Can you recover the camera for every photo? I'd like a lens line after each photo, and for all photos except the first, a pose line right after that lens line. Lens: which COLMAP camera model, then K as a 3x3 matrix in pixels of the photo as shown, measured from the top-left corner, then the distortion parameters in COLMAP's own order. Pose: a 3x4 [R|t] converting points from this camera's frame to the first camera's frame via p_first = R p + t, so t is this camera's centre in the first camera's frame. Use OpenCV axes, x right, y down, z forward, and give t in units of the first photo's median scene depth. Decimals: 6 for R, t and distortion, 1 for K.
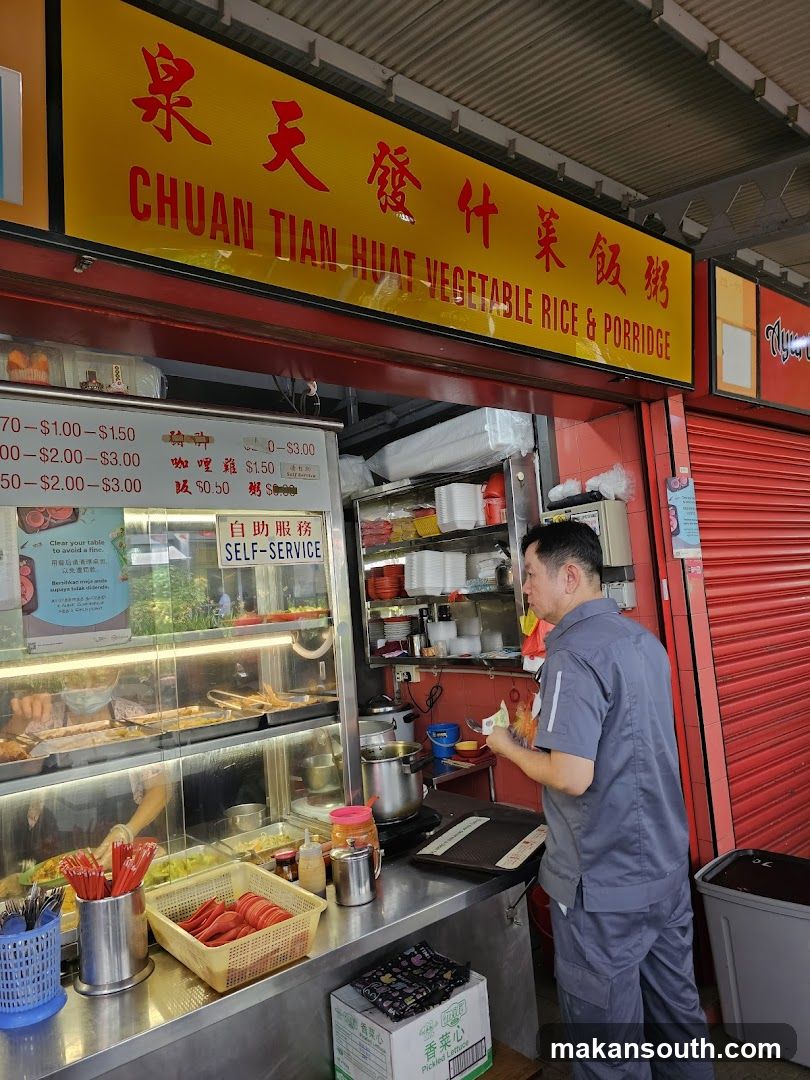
lens RADIAL K [[744.3, 0, 410.1], [0, 744.3, 547.7], [0, 0, 1]] dist [0.039151, -0.040030]
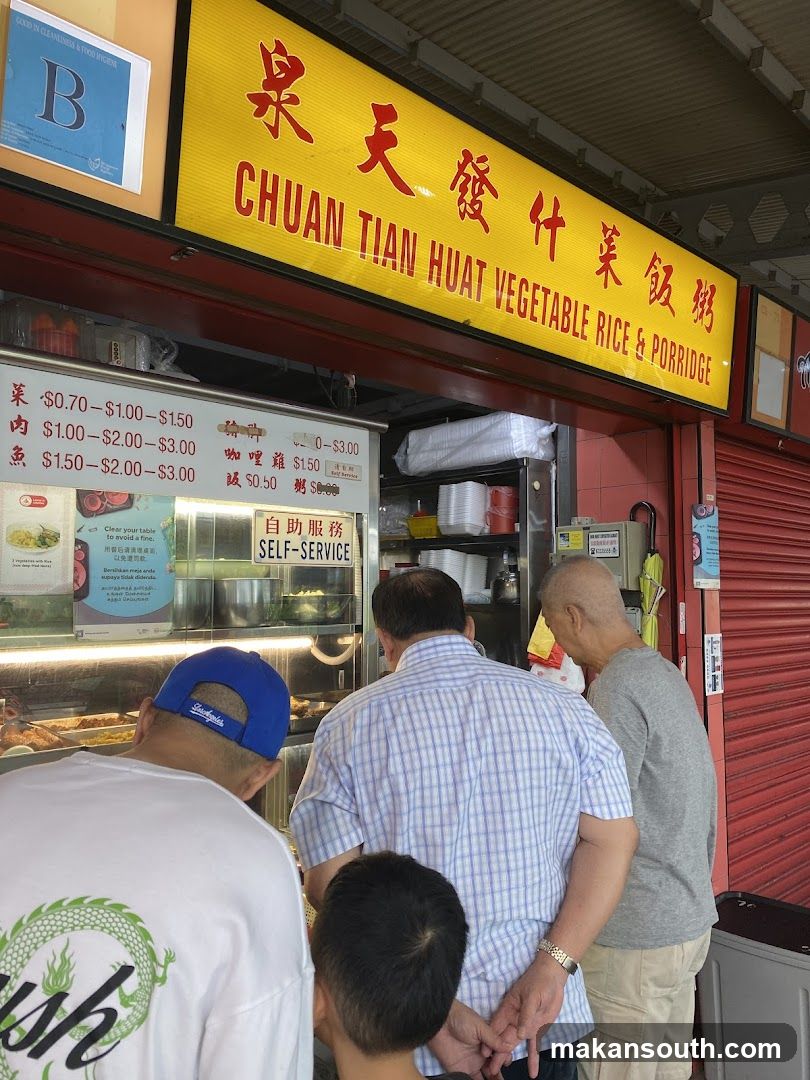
lens RADIAL K [[837.2, 0, 407.0], [0, 837.2, 527.6], [0, 0, 1]] dist [0.007546, -0.007410]
pose [[0.994026, 0.088867, 0.063361, -0.126128], [-0.088068, 0.995997, -0.015301, -0.019630], [-0.064467, 0.009630, 0.997873, -0.080421]]
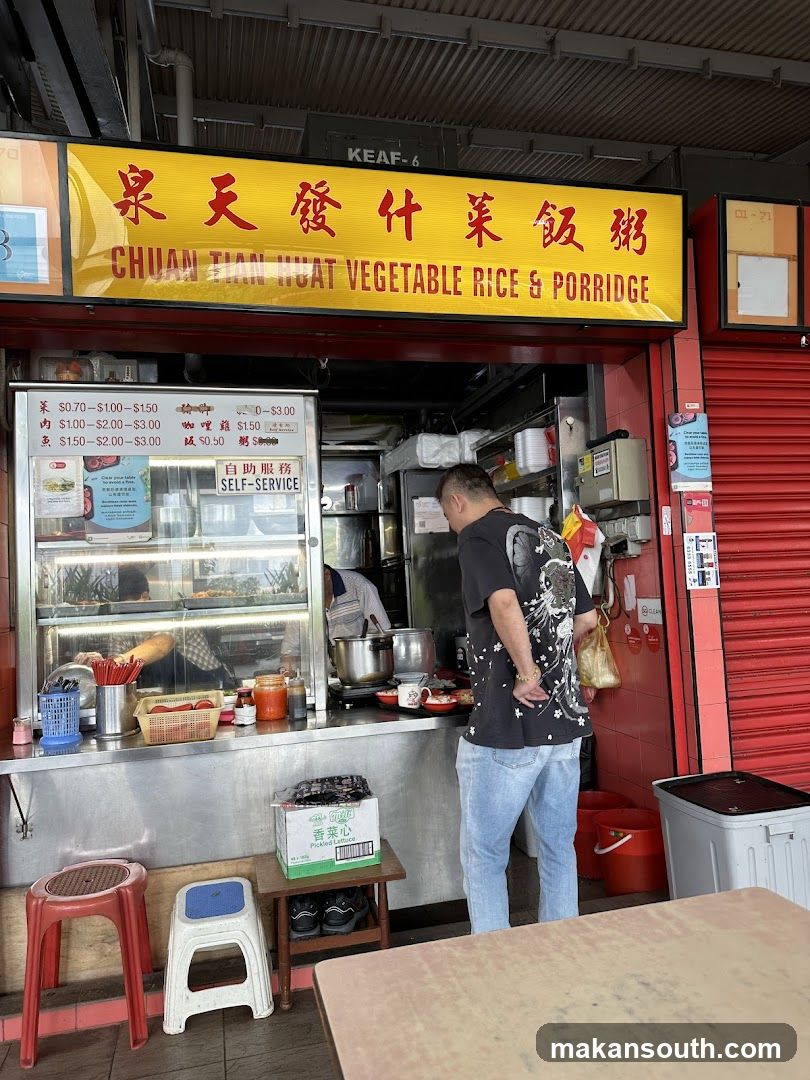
lens RADIAL K [[772.0, 0, 405.0], [0, 772.0, 540.0], [0, 0, 1]] dist [0.126184, -0.241045]
pose [[0.900408, 0.011319, -0.434899, 0.680101], [0.005045, 0.999323, 0.036454, 0.055385], [0.435017, -0.035018, 0.899741, -0.207900]]
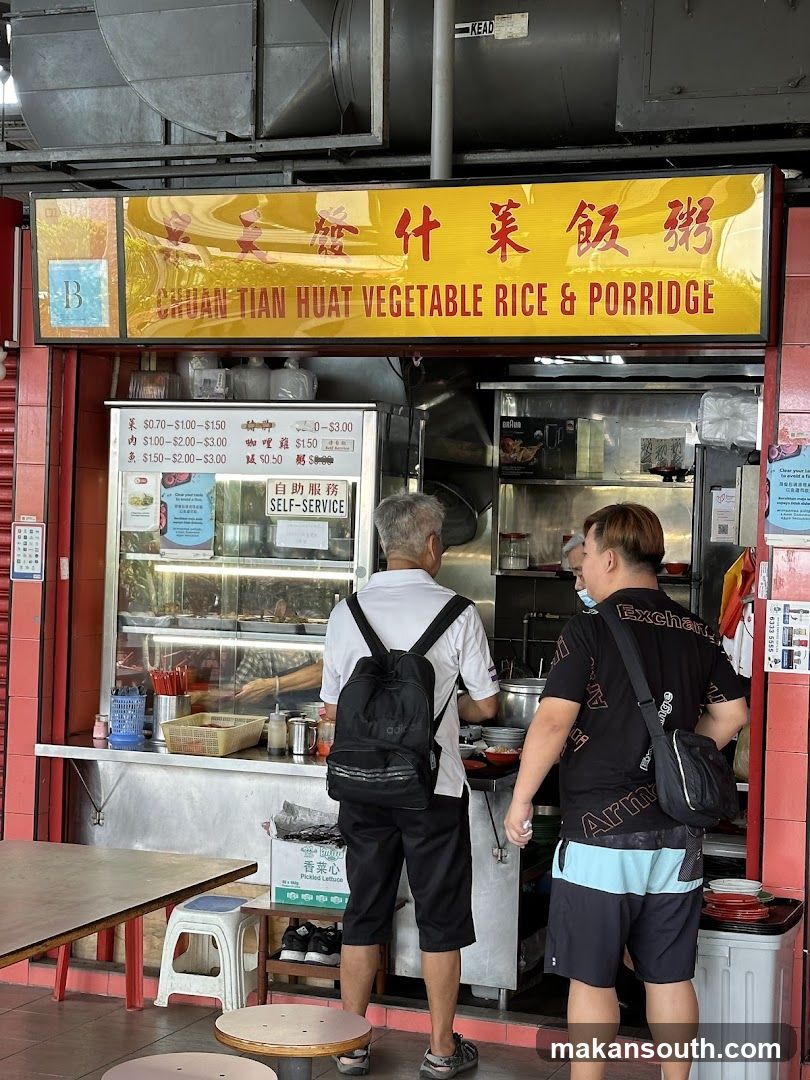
lens RADIAL K [[1922.0, 0, 405.0], [0, 1922.0, 540.0], [0, 0, 1]] dist [0.041484, 1.814068]
pose [[0.481907, 0.105785, -0.869813, 2.753965], [-0.009201, 0.993242, 0.115699, -0.318580], [0.876174, -0.047753, 0.479623, -0.486930]]
